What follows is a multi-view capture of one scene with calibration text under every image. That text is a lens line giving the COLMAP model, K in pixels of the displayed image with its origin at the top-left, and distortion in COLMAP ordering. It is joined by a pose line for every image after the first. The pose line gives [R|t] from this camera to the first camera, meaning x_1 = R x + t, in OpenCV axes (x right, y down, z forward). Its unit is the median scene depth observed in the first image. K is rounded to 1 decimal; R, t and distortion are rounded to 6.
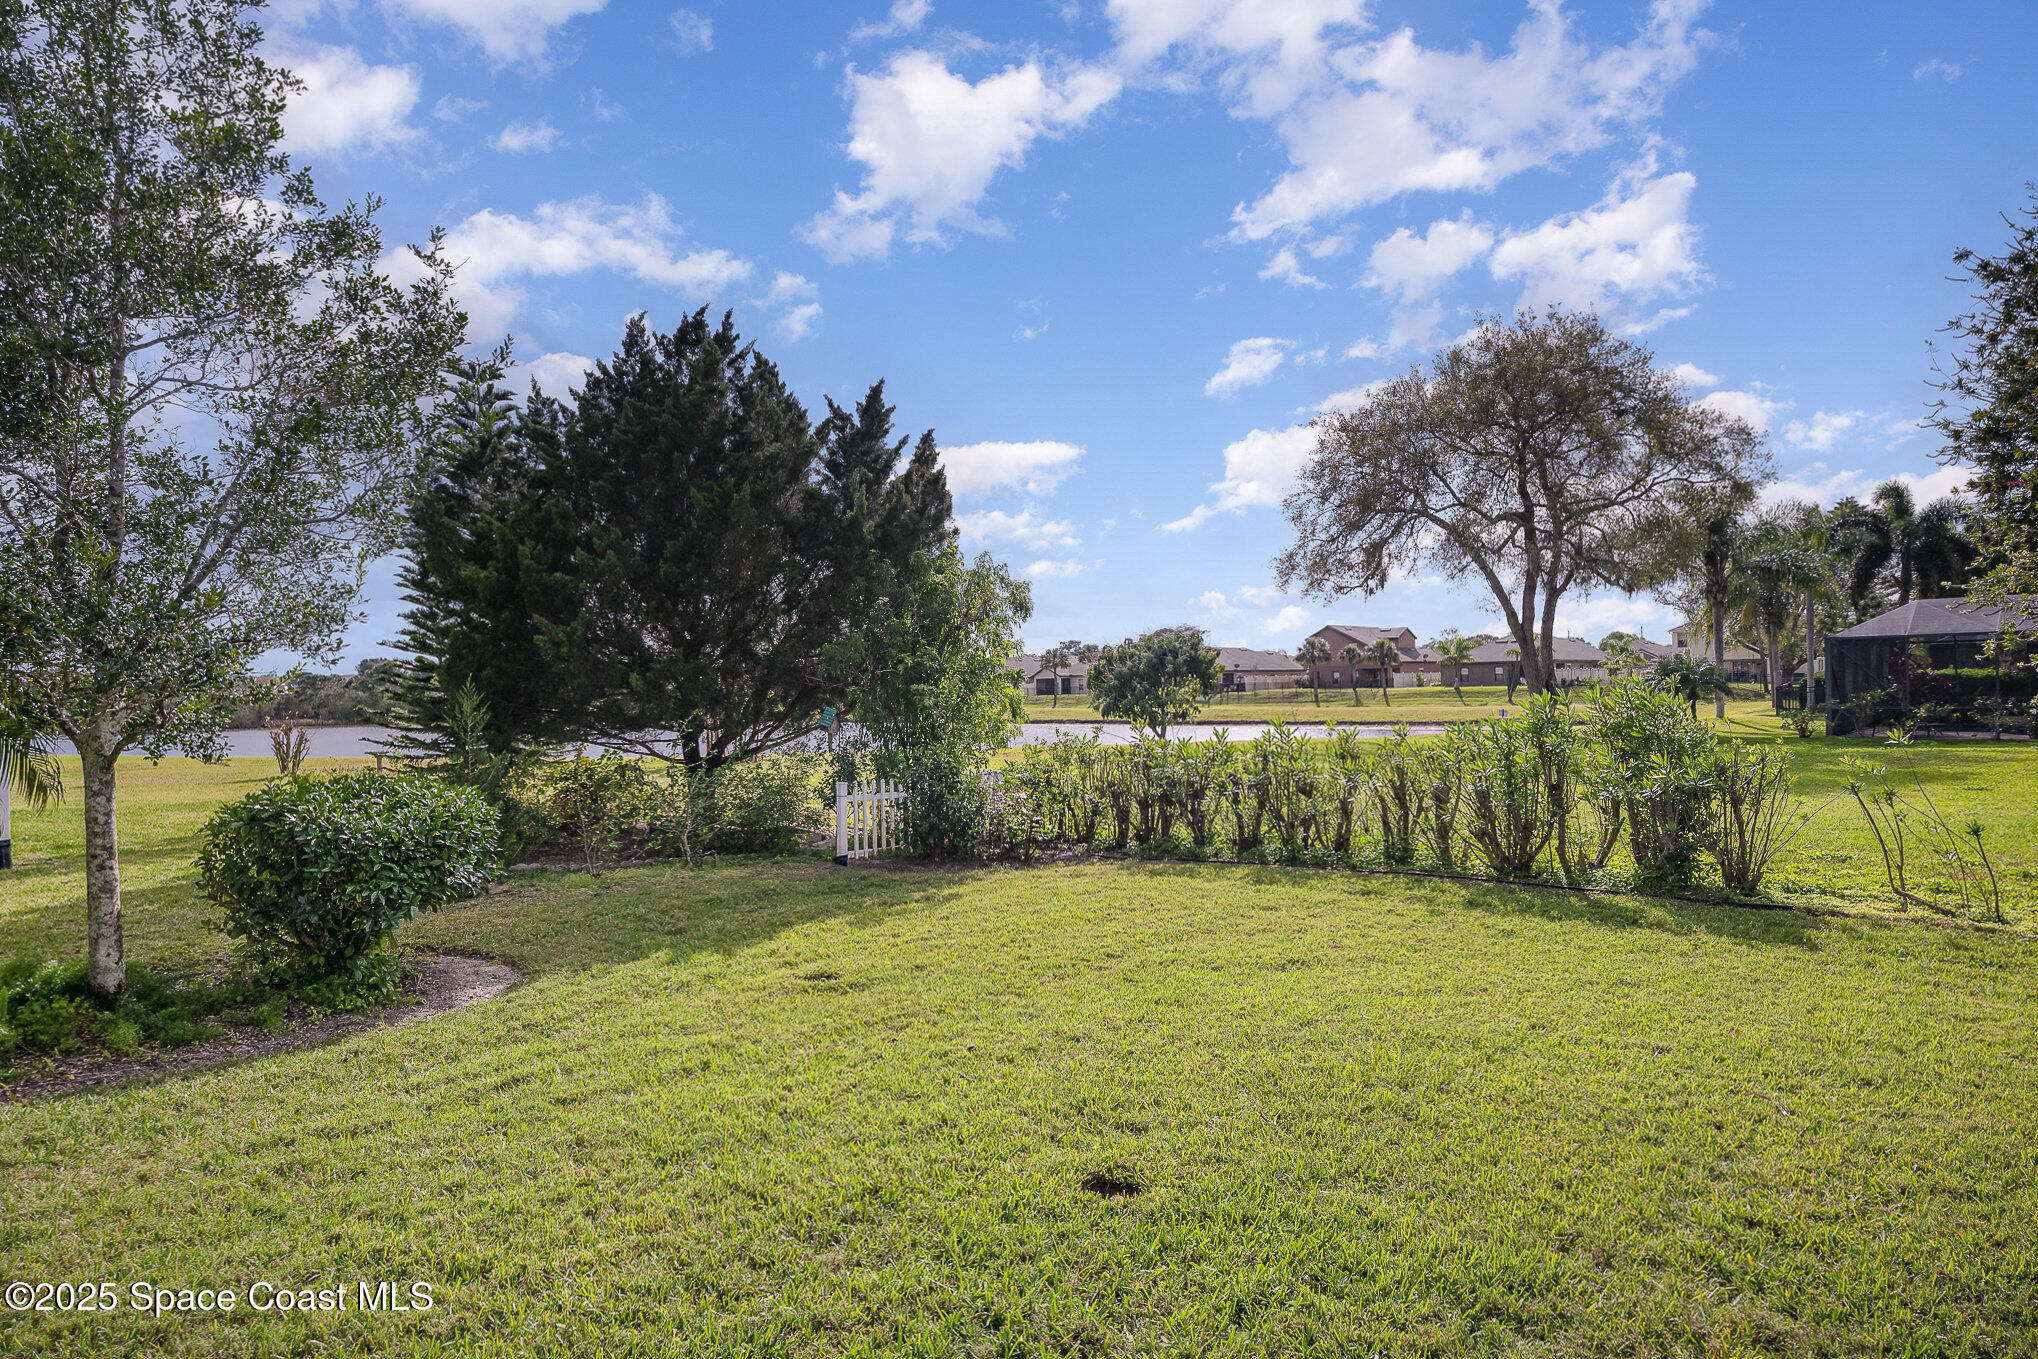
lens RADIAL K [[1191.3, 0, 1009.2], [0, 1191.3, 681.1], [0, 0, 1]] dist [0.001556, 0.000150]
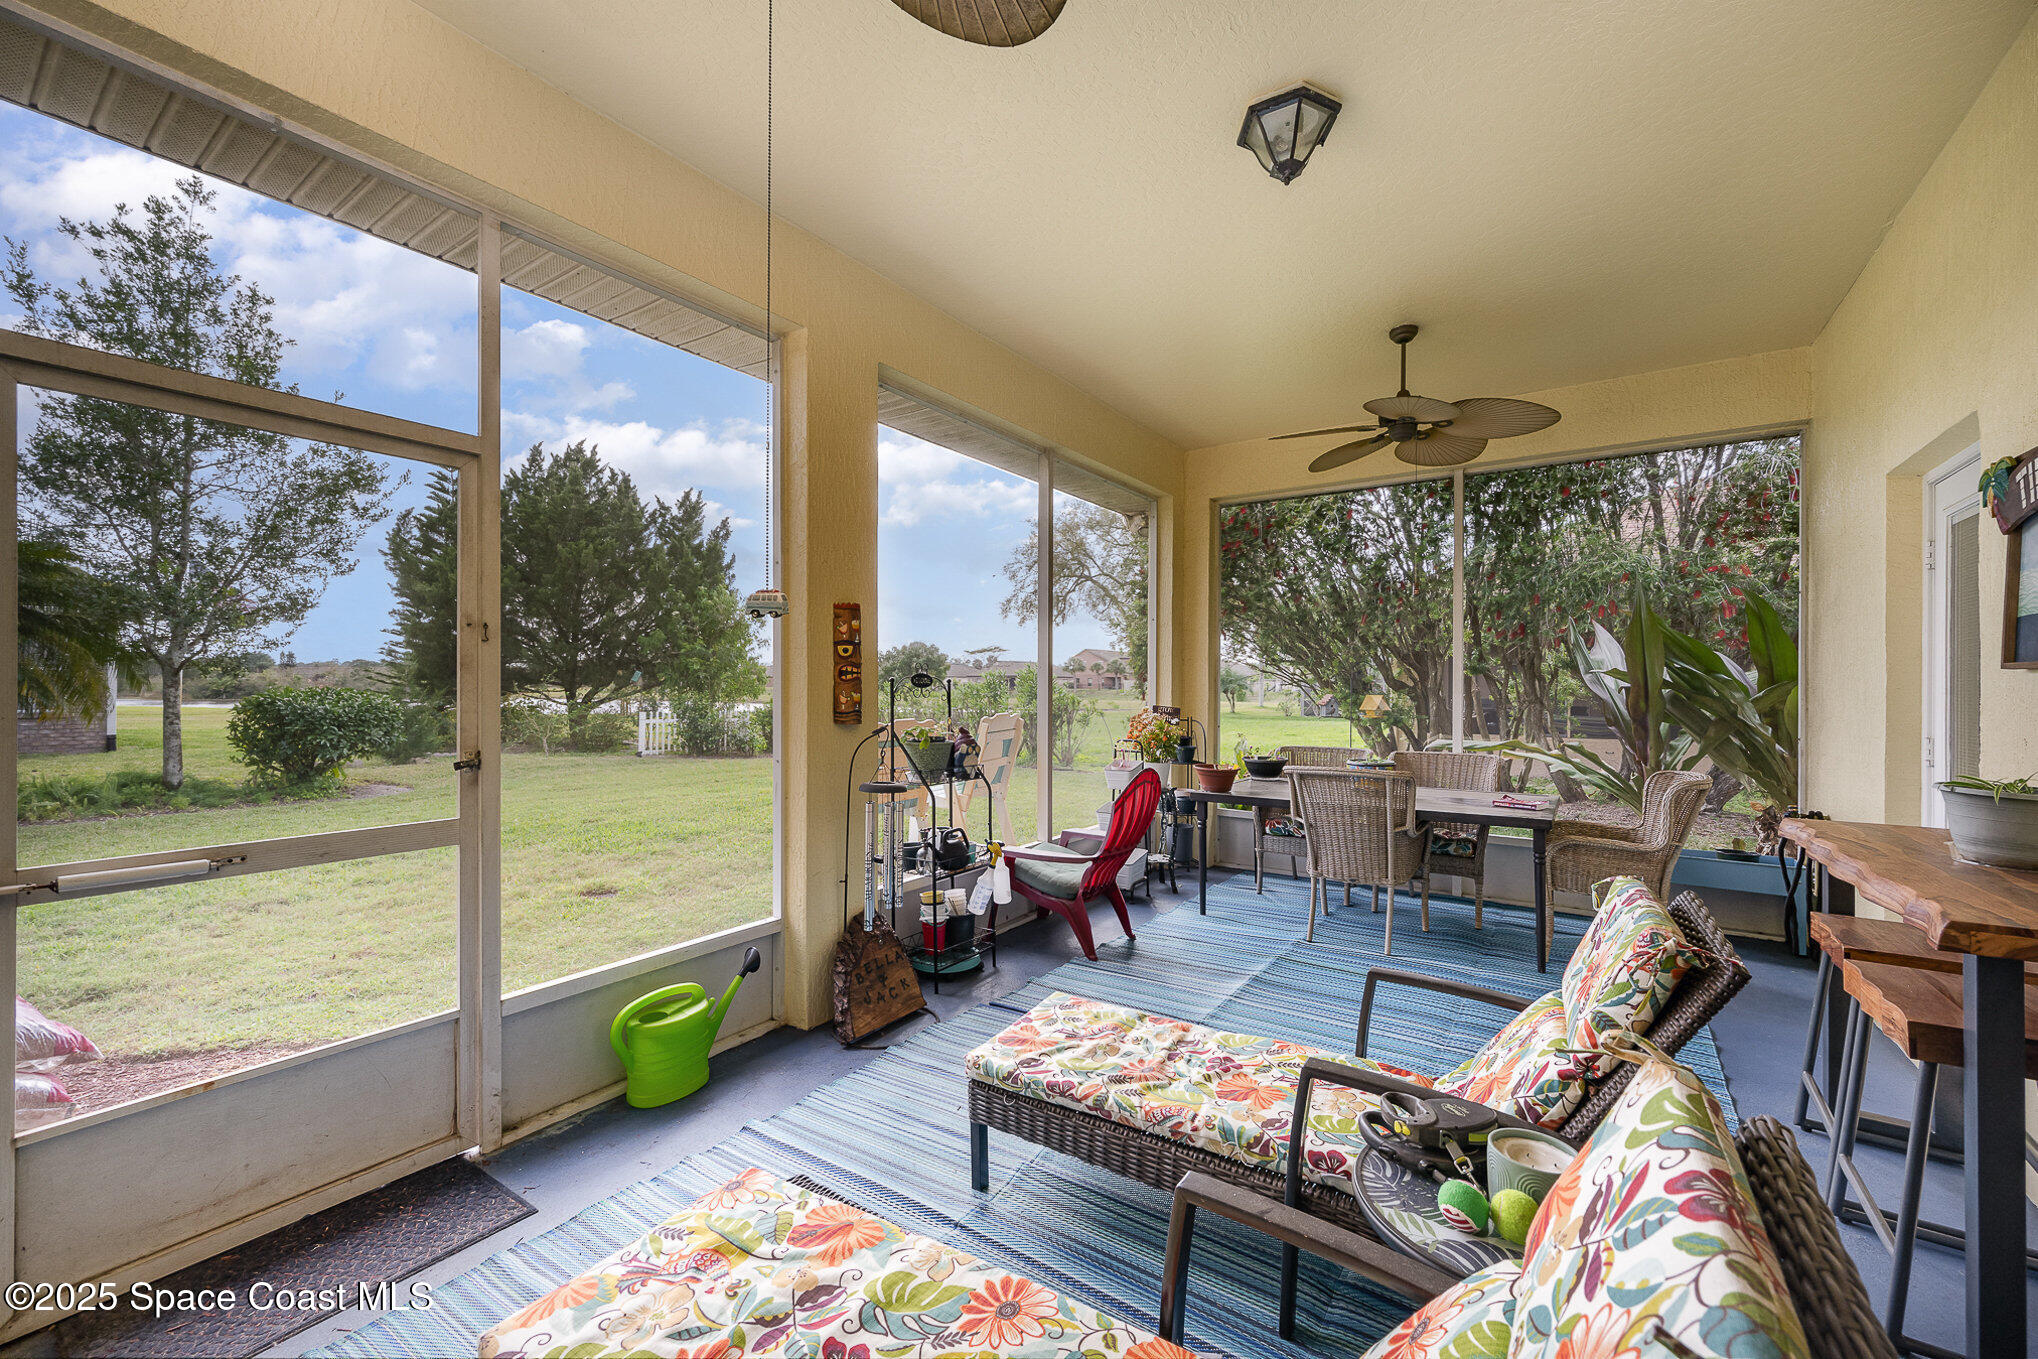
lens RADIAL K [[822.1, 0, 1028.8], [0, 822.1, 686.1], [0, 0, 1]] dist [0.000767, -0.000005]
pose [[0.989516, 0.028107, 0.141663, 0.234731], [-0.028526, 0.999593, 0.000931, 0.024588], [-0.141579, -0.004962, 0.989914, -0.288373]]
